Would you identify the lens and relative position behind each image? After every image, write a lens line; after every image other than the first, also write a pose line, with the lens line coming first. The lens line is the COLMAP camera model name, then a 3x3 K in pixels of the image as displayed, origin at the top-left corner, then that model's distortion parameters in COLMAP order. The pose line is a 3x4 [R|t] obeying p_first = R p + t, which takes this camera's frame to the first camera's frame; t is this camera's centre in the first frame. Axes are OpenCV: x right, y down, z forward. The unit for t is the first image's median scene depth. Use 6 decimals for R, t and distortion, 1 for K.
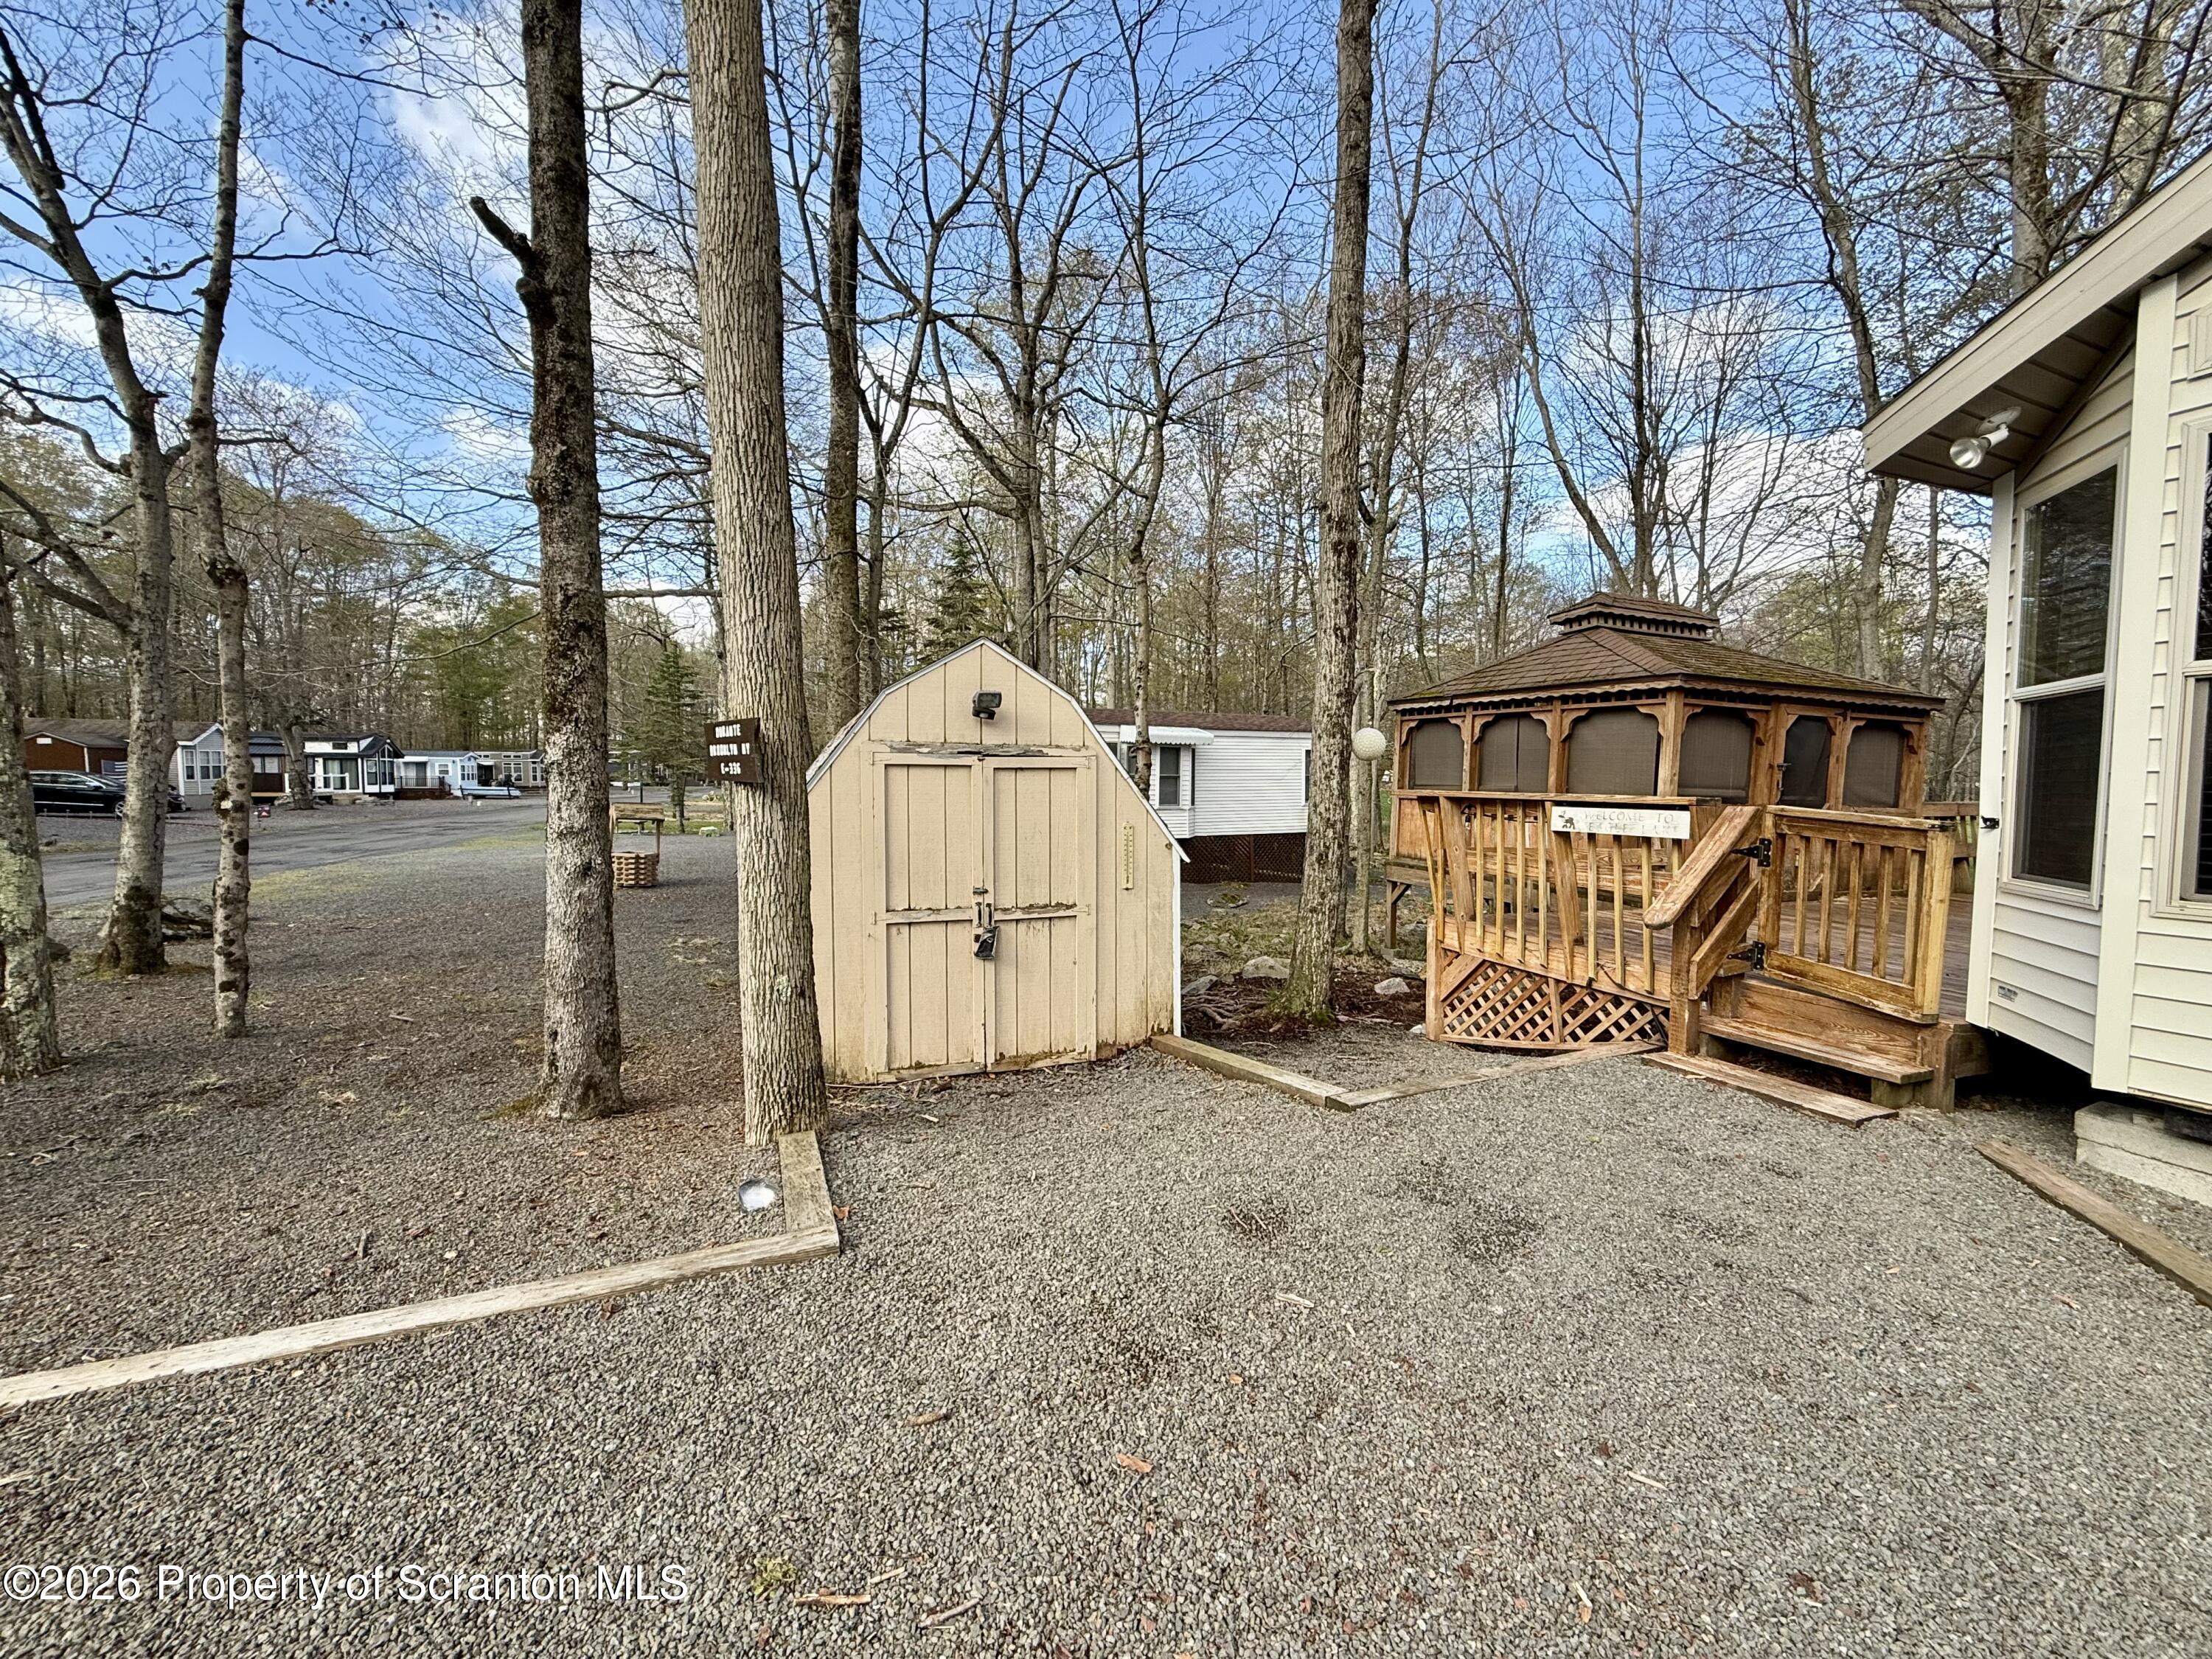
lens RADIAL K [[871.4, 0, 1106.0], [0, 871.4, 829.5], [0, 0, 1]] dist [-0.000124, -0.000046]
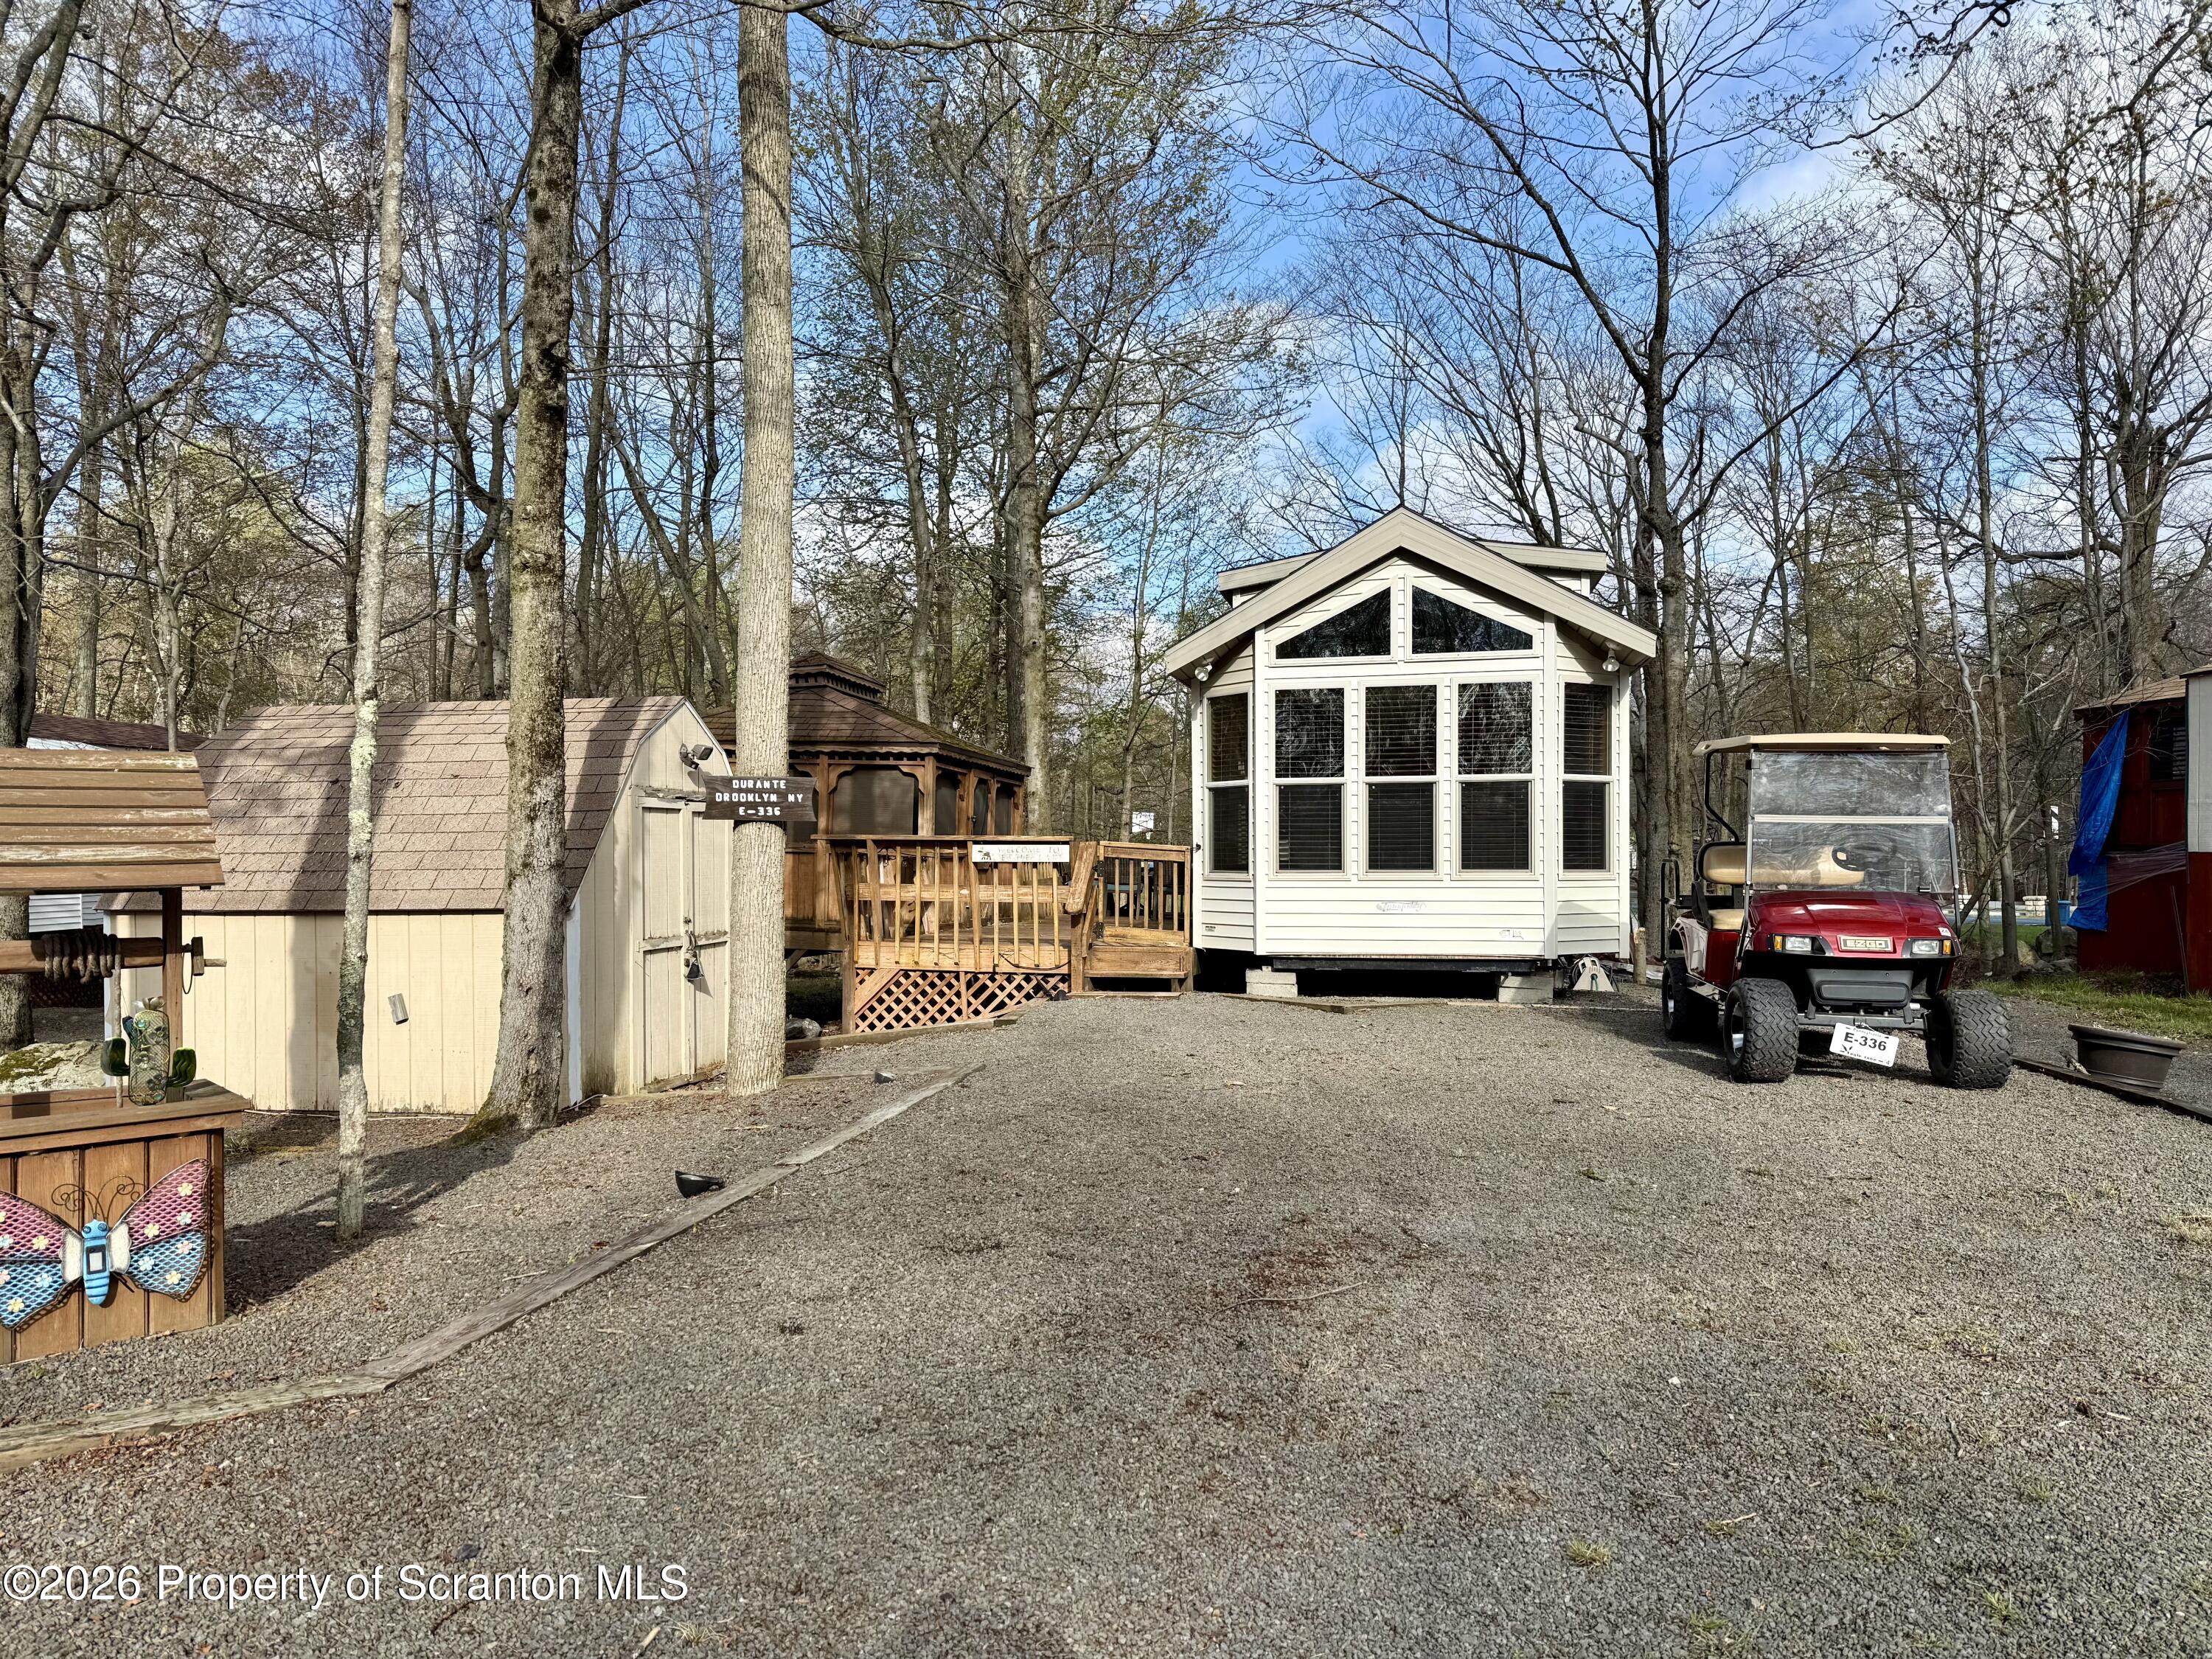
lens RADIAL K [[1593.3, 0, 1106.0], [0, 1593.3, 829.5], [0, 0, 1]] dist [0.020320, -0.056384]
pose [[0.522742, 0.004663, 0.852478, -1.604919], [0.048459, 0.998206, -0.035175, 0.051266], [-0.851113, 0.059698, 0.521578, -0.536626]]
